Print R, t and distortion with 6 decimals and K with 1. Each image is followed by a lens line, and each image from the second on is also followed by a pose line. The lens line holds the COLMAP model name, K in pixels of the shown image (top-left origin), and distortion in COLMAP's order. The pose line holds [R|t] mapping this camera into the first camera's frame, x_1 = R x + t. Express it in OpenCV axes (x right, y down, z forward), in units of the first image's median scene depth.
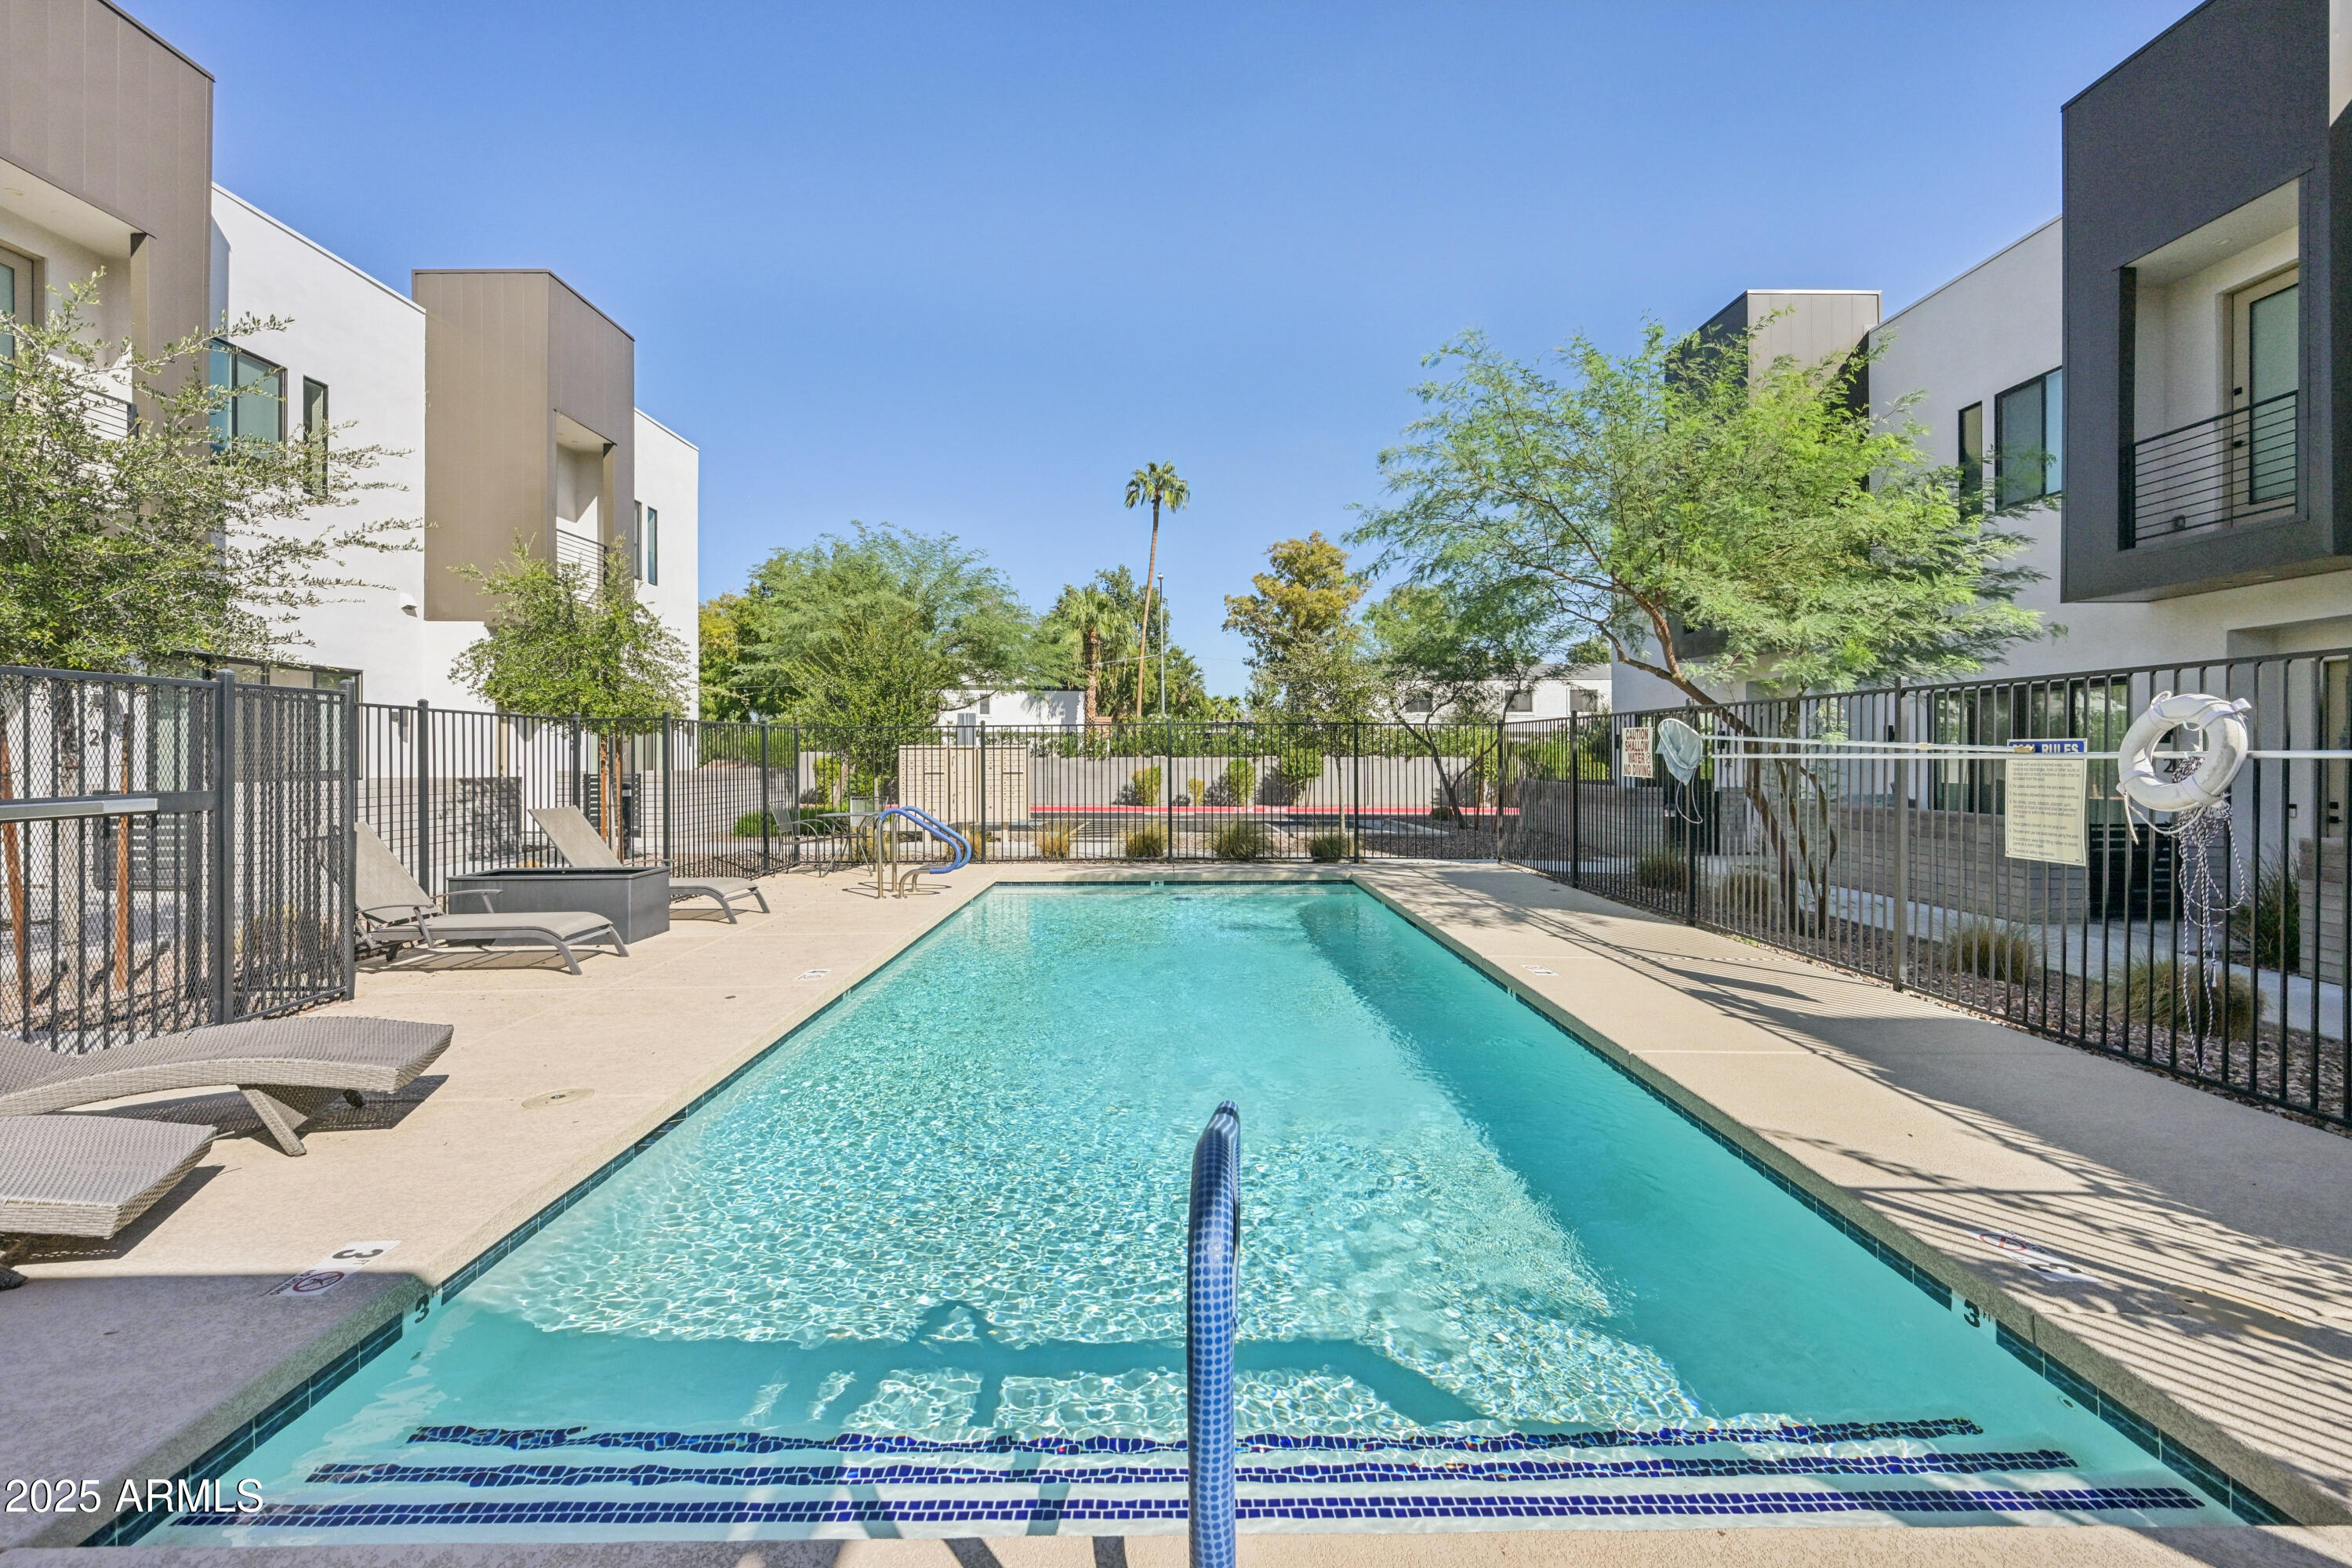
lens RADIAL K [[981.6, 0, 1176.2], [0, 981.6, 764.8], [0, 0, 1]] dist [-0.000008, -0.000027]
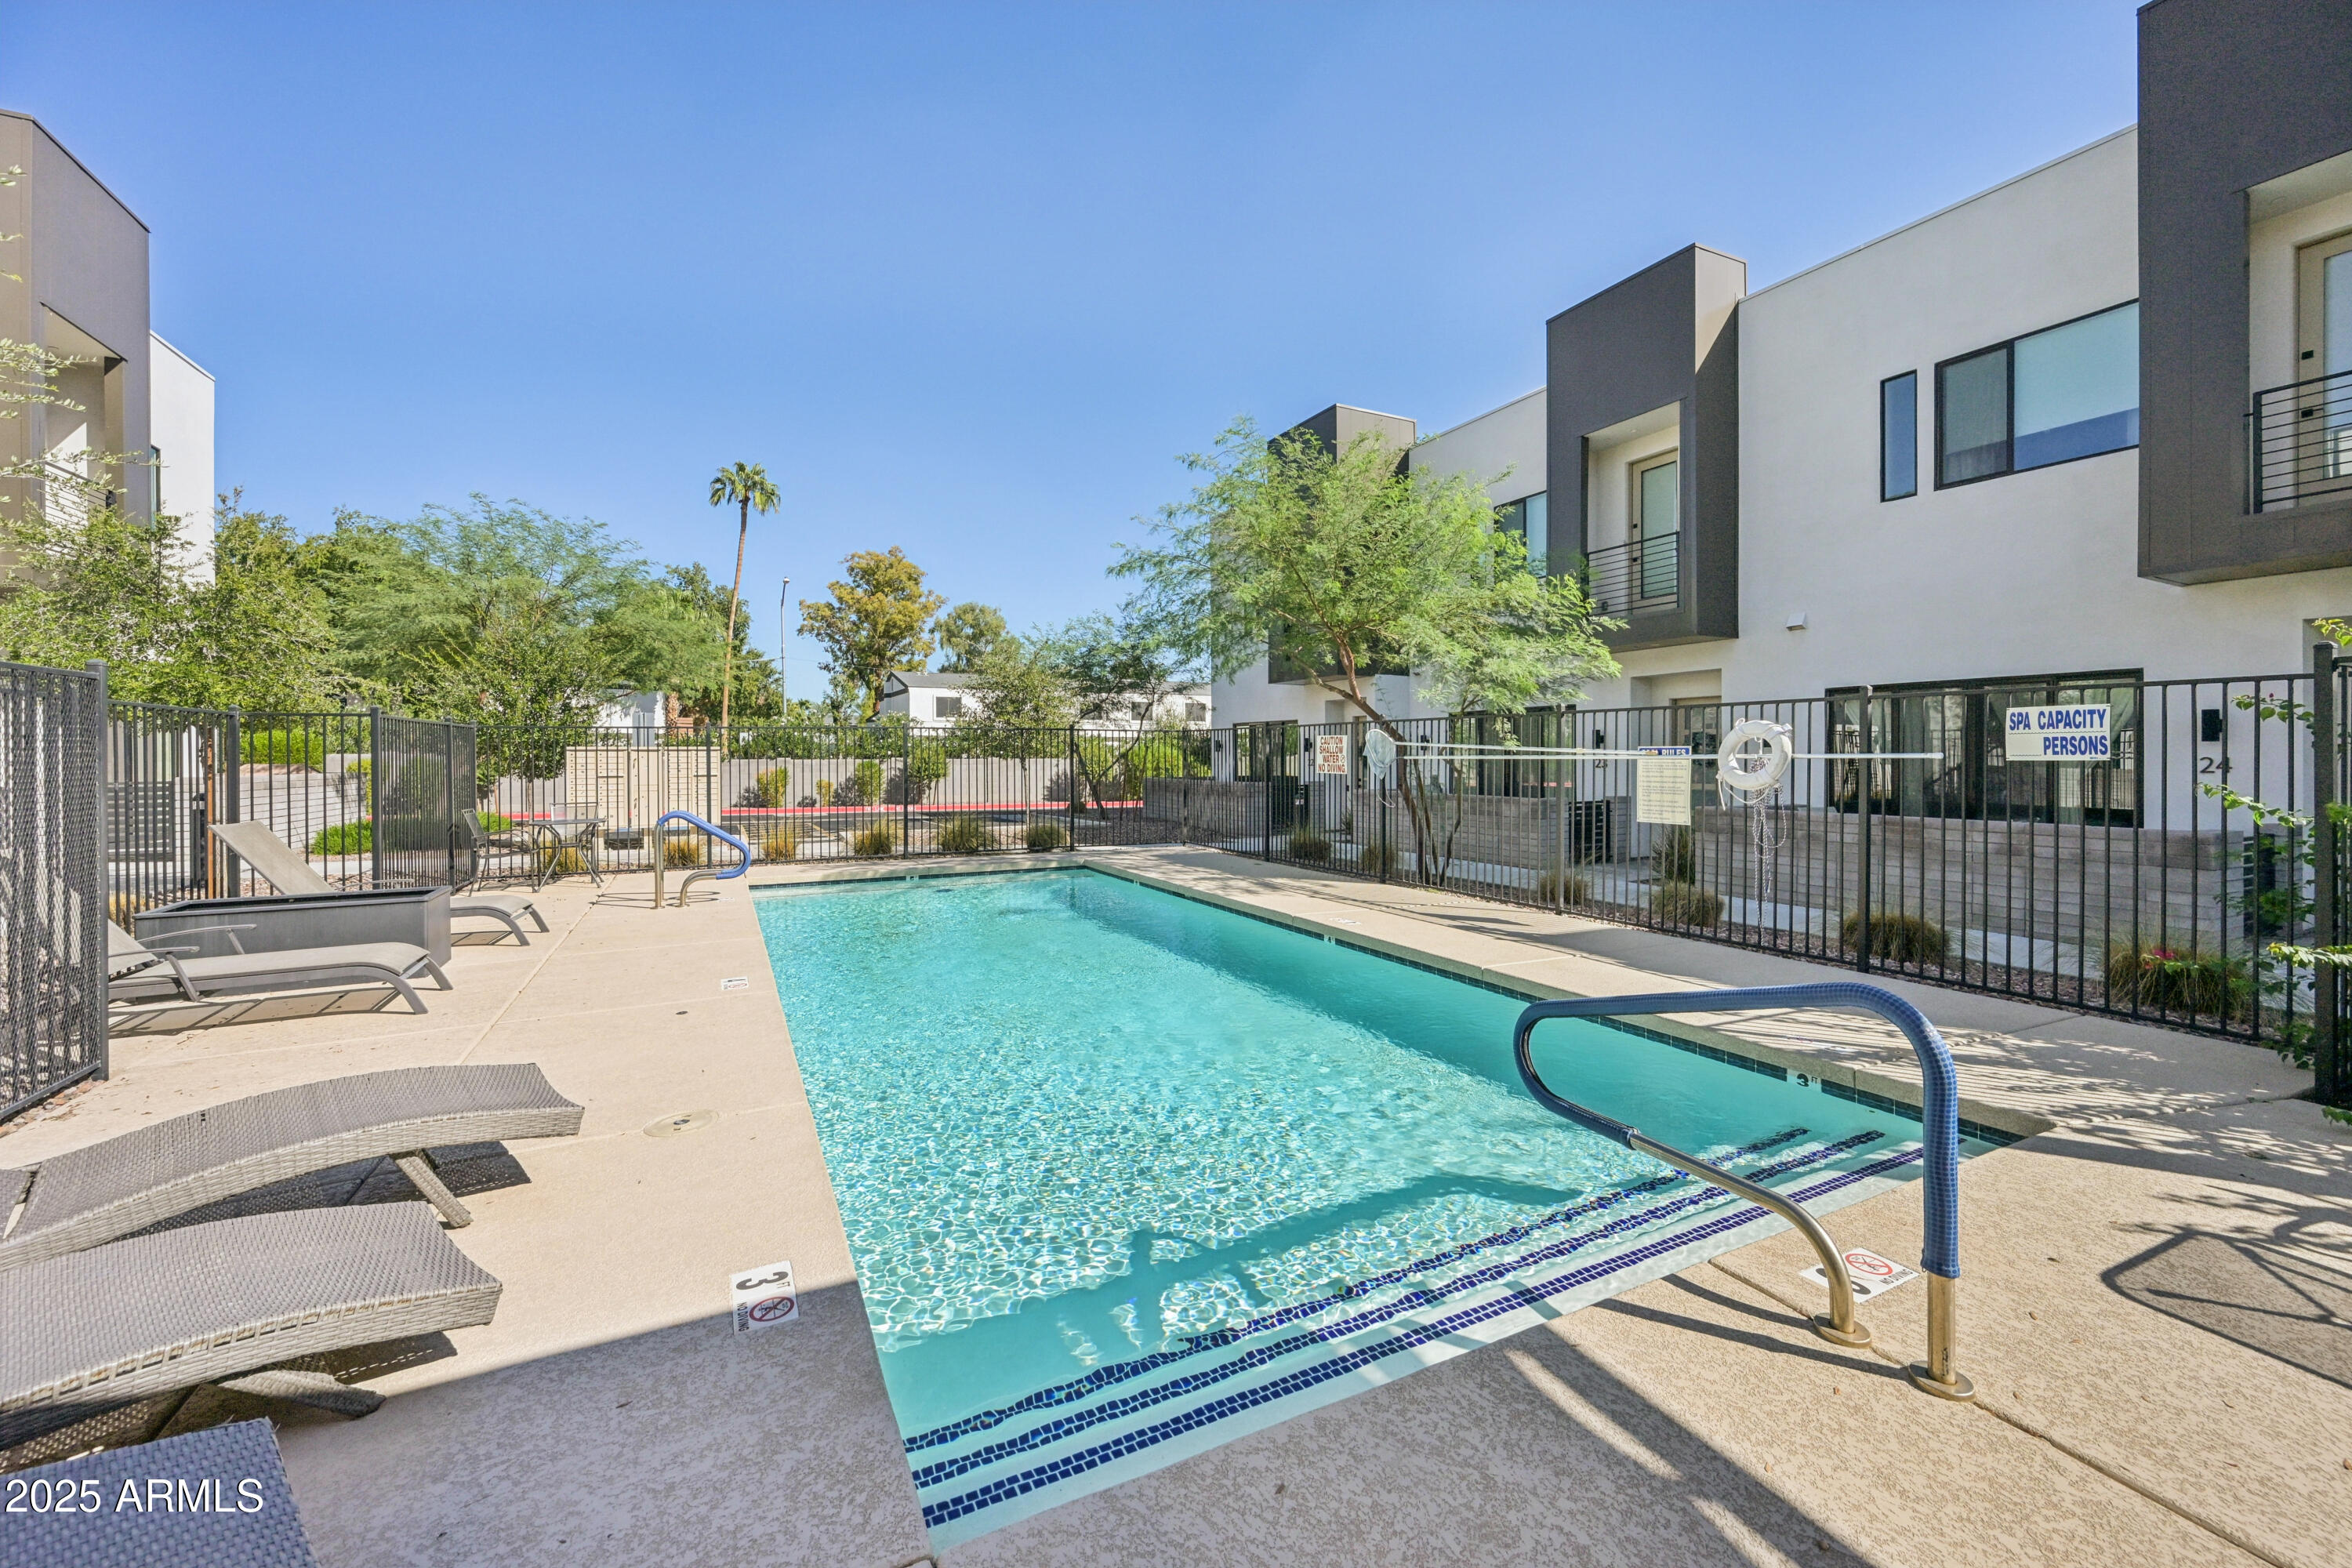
lens RADIAL K [[927.8, 0, 1070.9], [0, 927.8, 775.4], [0, 0, 1]] dist [-0.000877, 0.000291]
pose [[0.907929, -0.009617, 0.419013, -0.219213], [0.005384, 0.999922, 0.011282, -0.000610], [-0.419089, -0.007988, 0.907910, 0.013286]]
